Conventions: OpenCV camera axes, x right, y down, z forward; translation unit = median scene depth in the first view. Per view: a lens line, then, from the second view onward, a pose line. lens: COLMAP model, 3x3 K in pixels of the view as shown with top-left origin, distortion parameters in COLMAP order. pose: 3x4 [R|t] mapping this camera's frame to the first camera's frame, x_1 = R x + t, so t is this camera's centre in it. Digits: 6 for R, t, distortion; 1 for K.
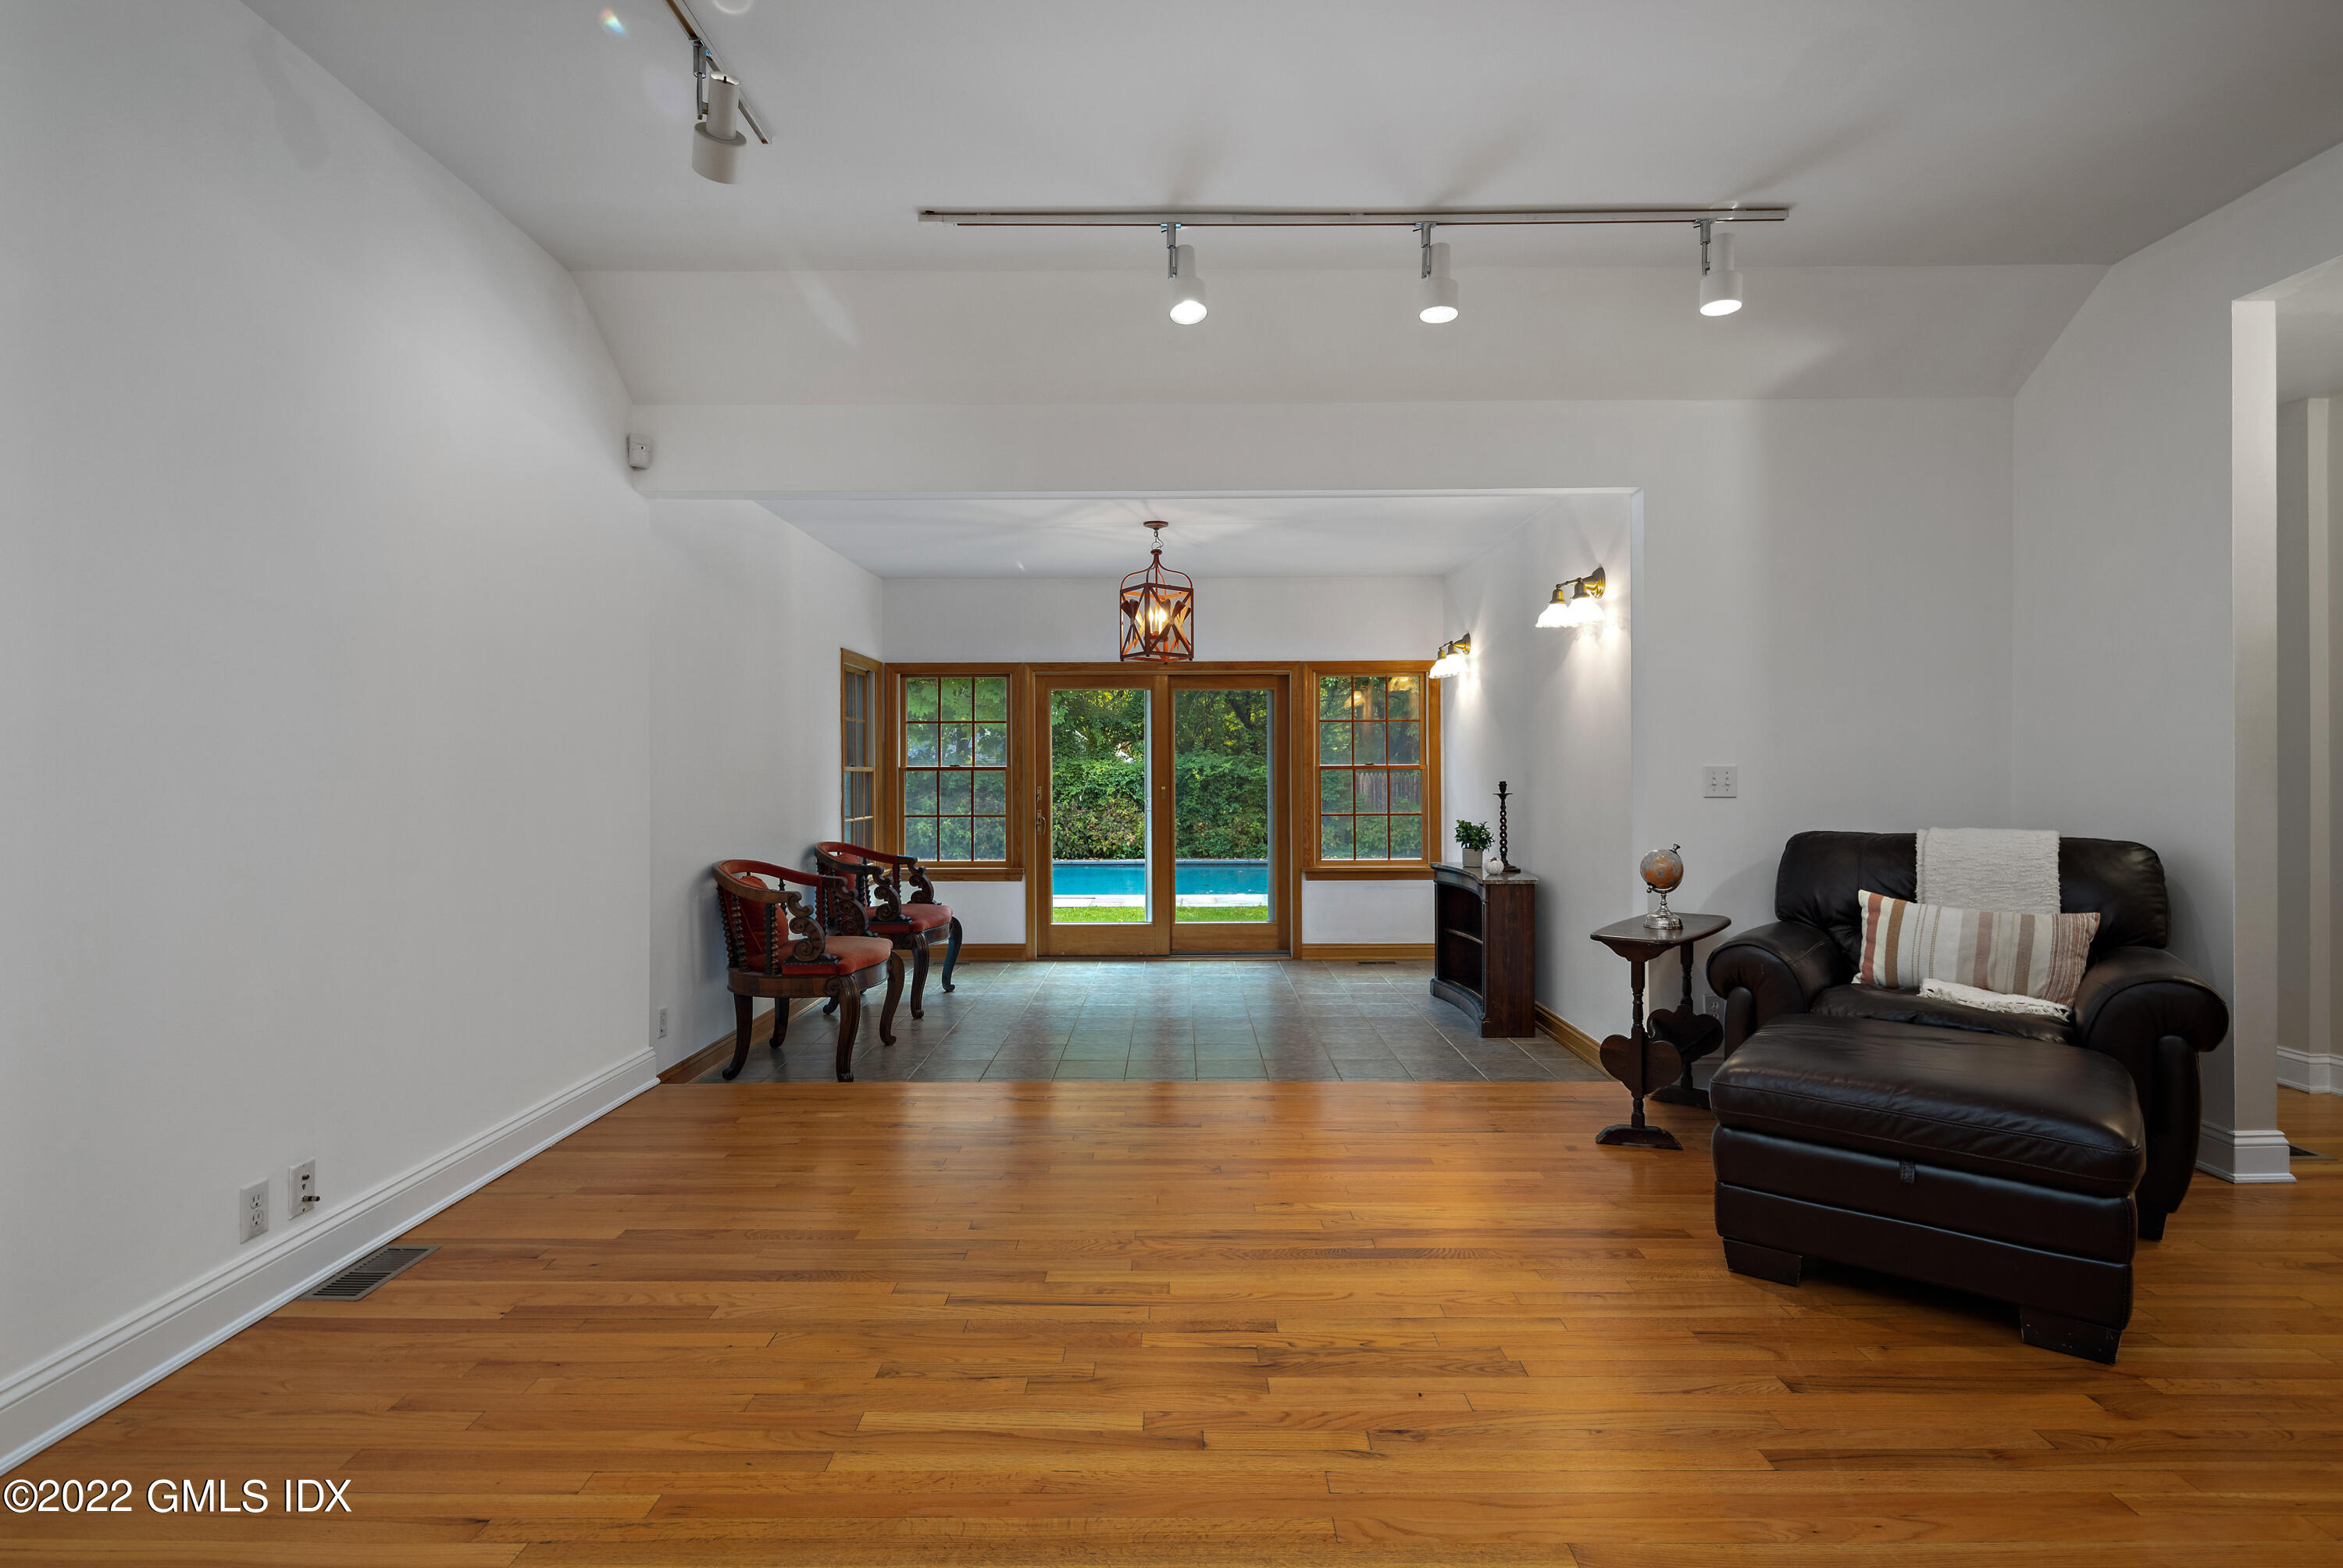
lens RADIAL K [[1145.0, 0, 1173.6], [0, 1145.0, 781.4], [0, 0, 1]] dist [0.001184, -0.000831]
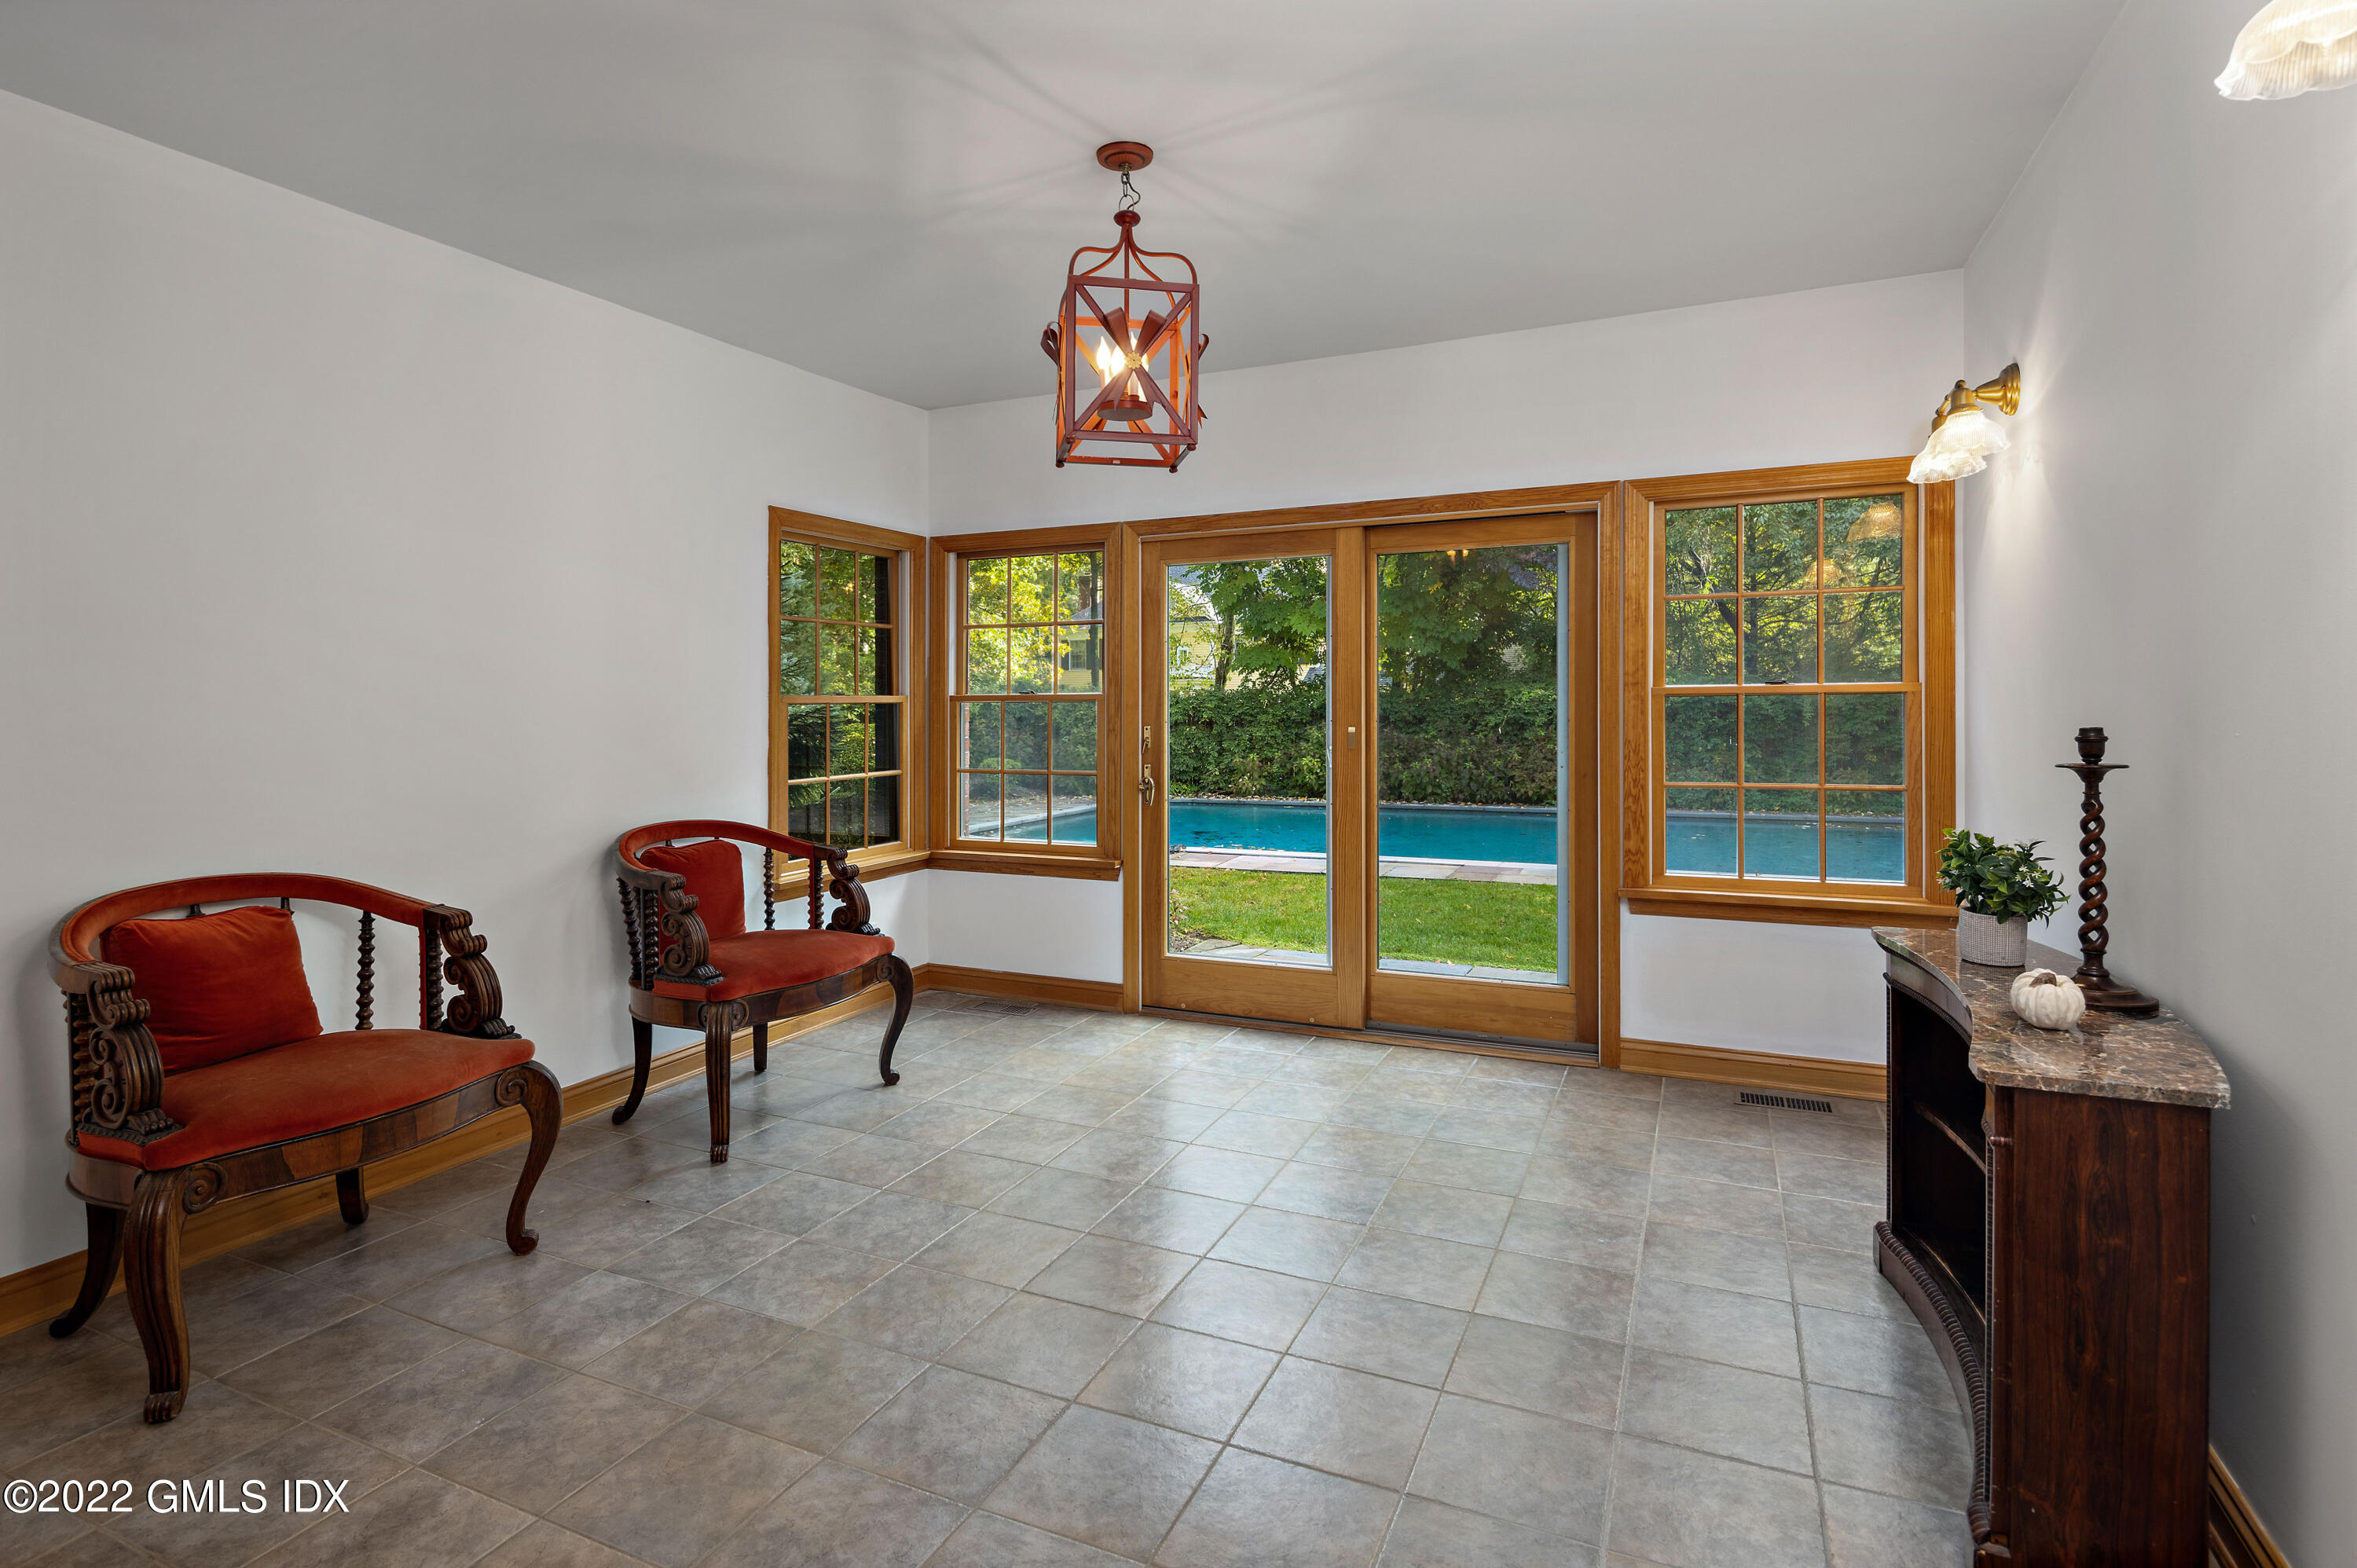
lens RADIAL K [[1151.8, 0, 1136.2], [0, 1151.8, 722.9], [0, 0, 1]] dist [0.001184, -0.000831]
pose [[0.897515, 0.002684, -0.440977, 0.147092], [0.003339, 0.999911, 0.012882, -0.005325], [0.440972, -0.013034, 0.897426, 0.457489]]
